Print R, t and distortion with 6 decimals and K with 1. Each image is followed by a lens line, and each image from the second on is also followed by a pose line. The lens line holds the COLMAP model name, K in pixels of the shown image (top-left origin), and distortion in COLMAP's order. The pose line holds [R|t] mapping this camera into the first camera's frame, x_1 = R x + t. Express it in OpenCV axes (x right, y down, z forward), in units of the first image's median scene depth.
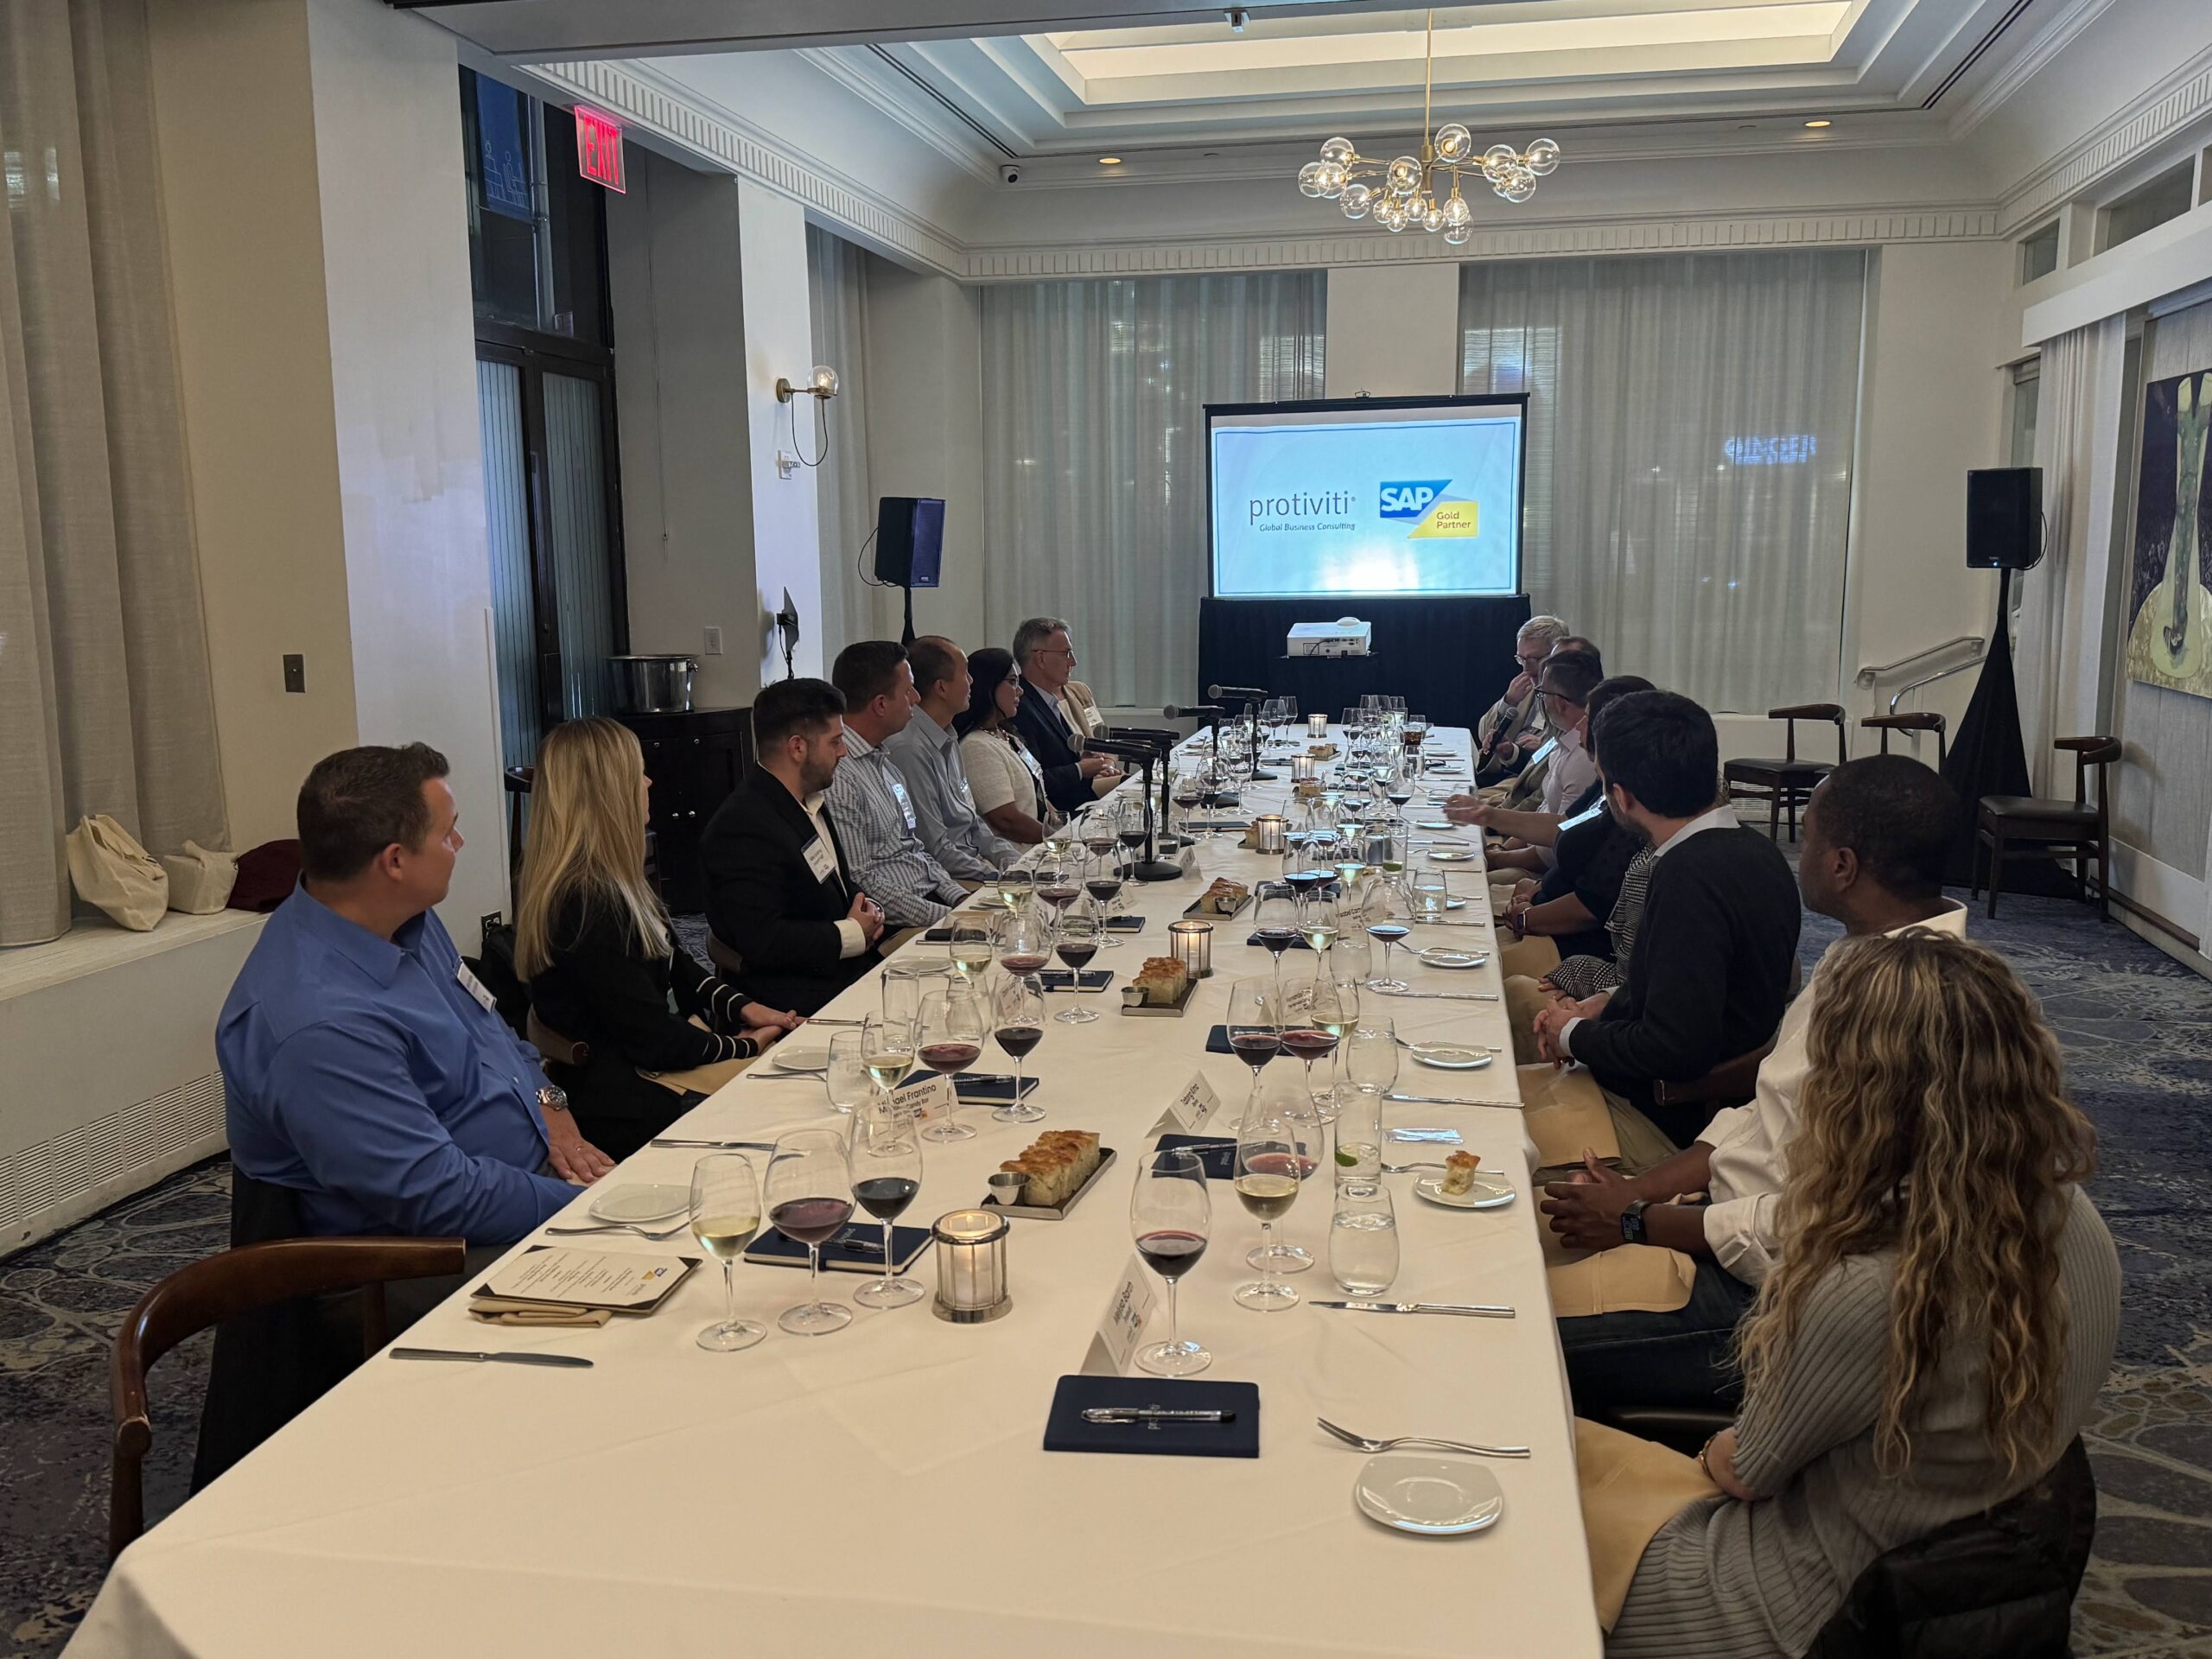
lens RADIAL K [[1853.3, 0, 1102.6], [0, 1853.3, 831.5], [0, 0, 1]] dist [-0.029761, 0.006394]
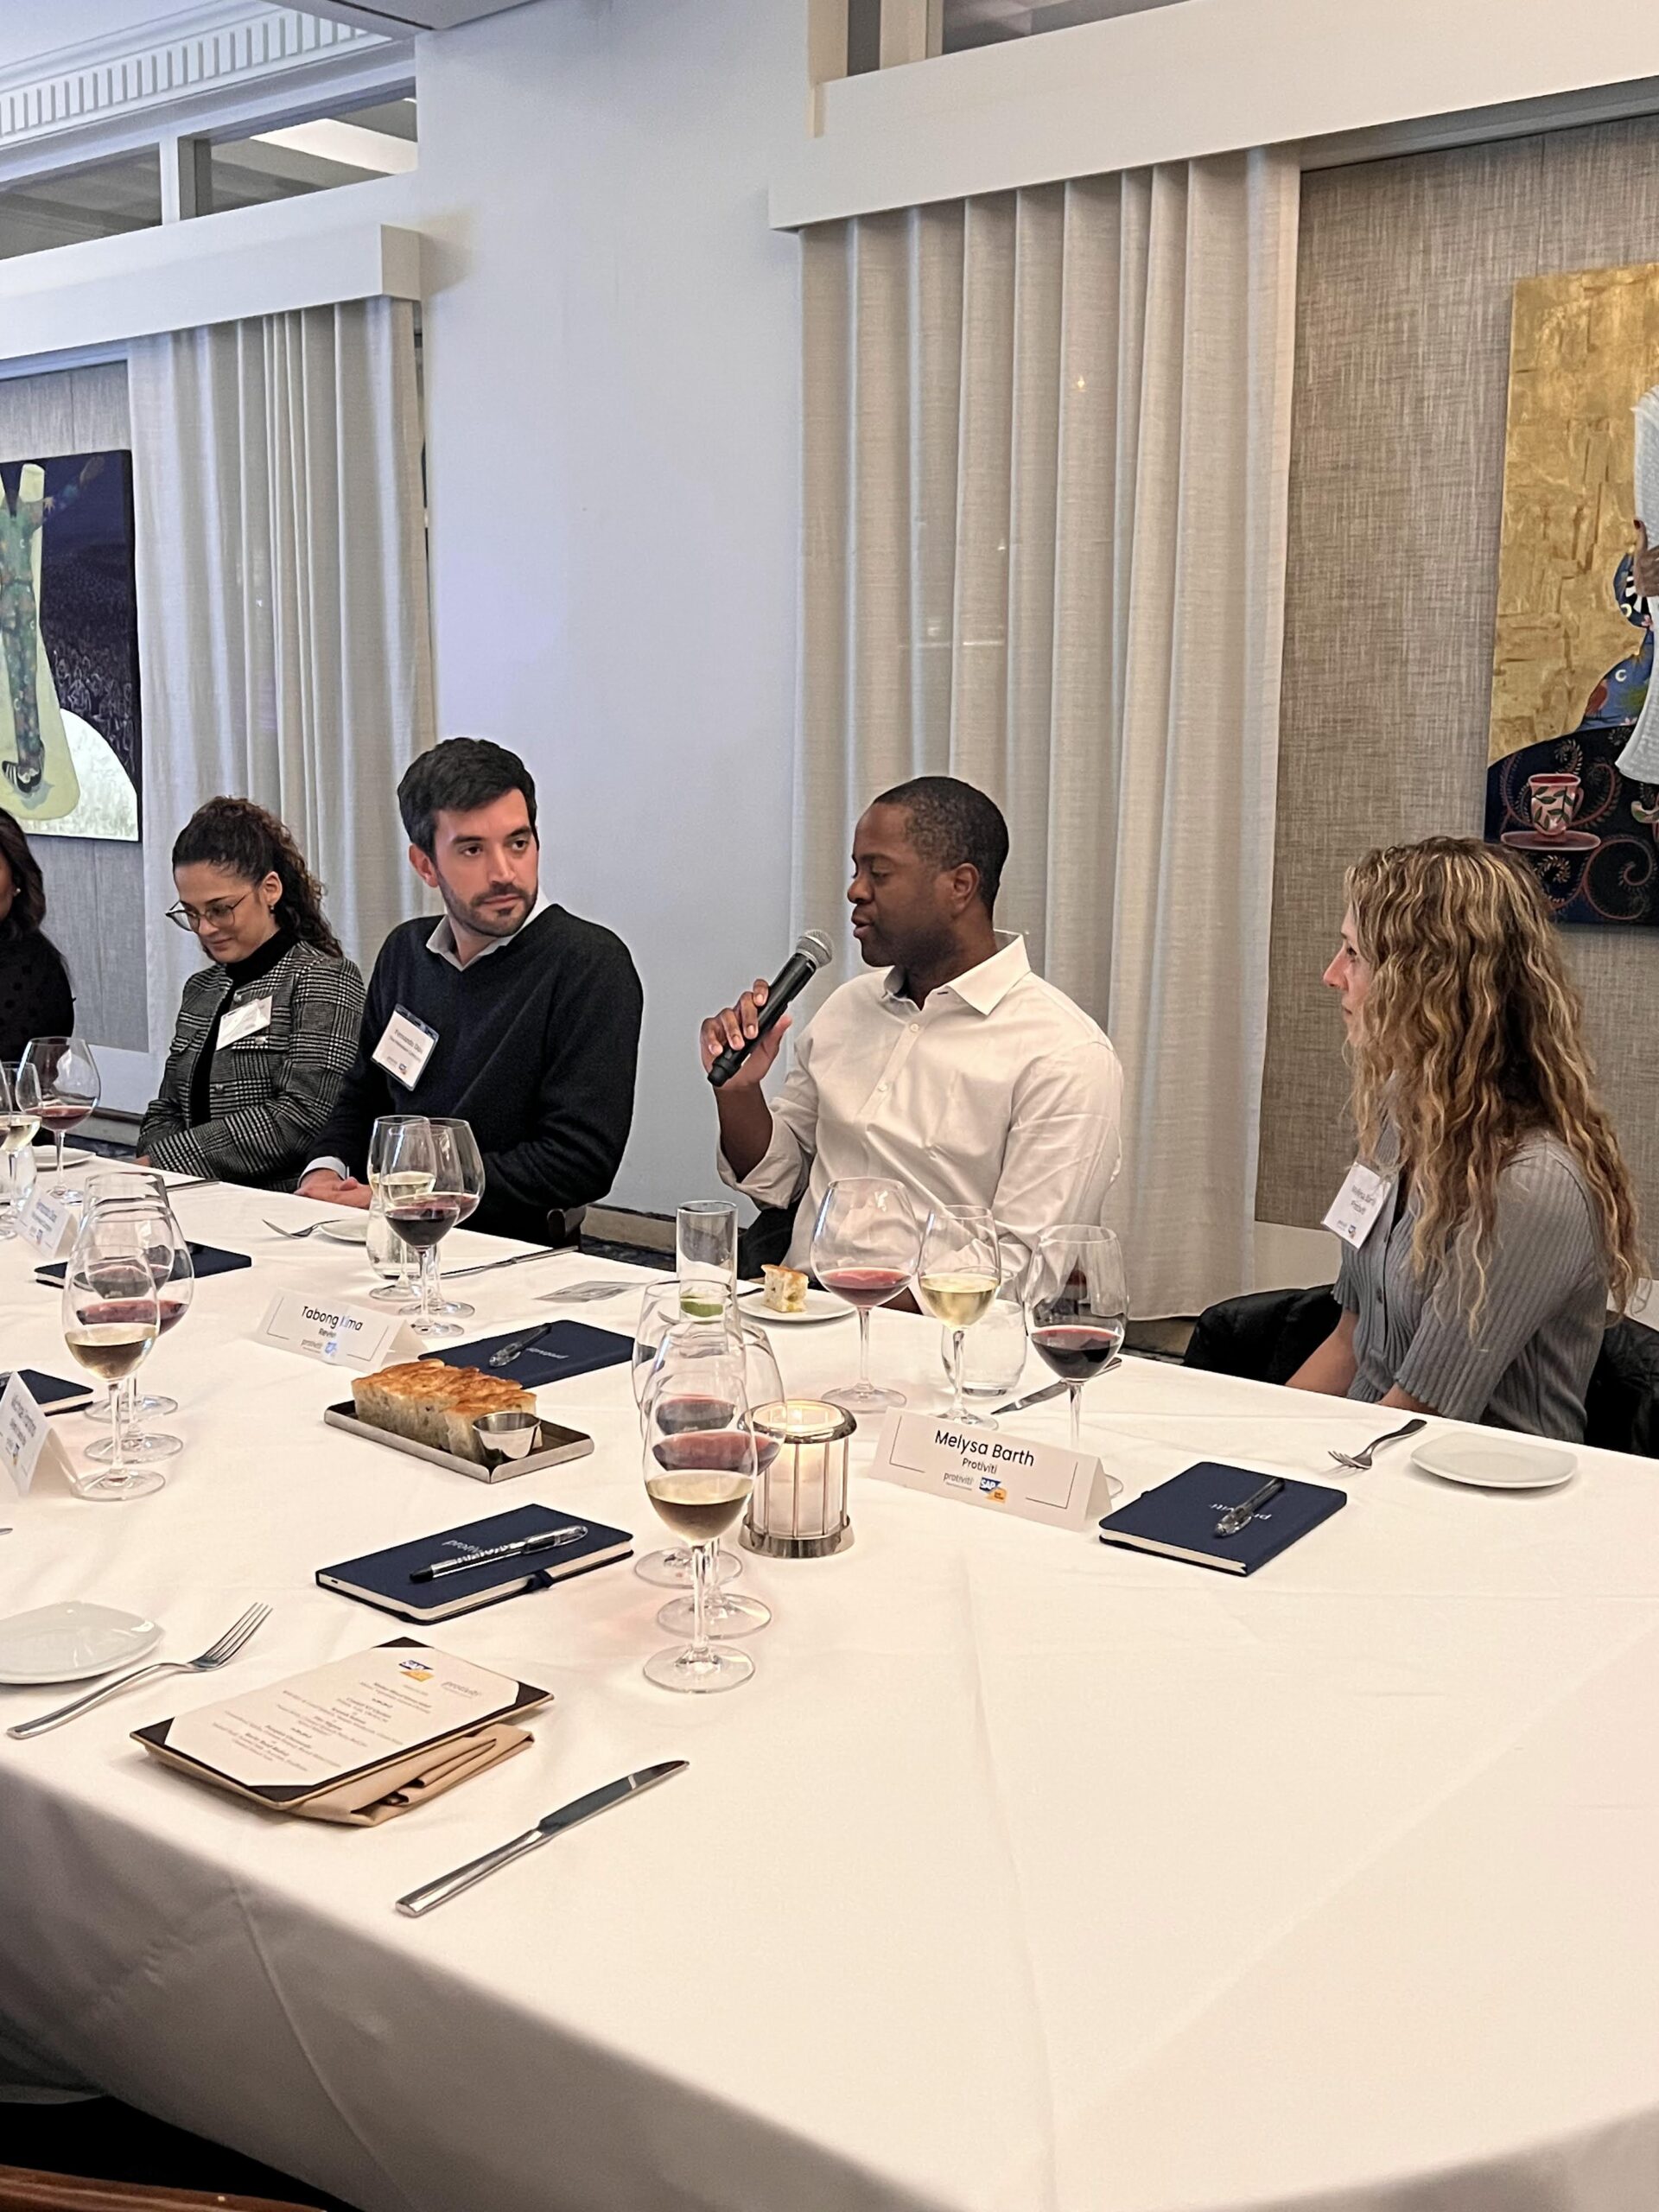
lens RADIAL K [[2411.7, 0, 826.1], [0, 2411.7, 1104.4], [0, 0, 1]] dist [-0.010012, 0.000000]
pose [[0.472112, -0.131612, 0.871658, -0.195966], [0.127016, 0.988630, 0.080479, 0.003183], [-0.872340, 0.072720, 0.483461, 0.117141]]
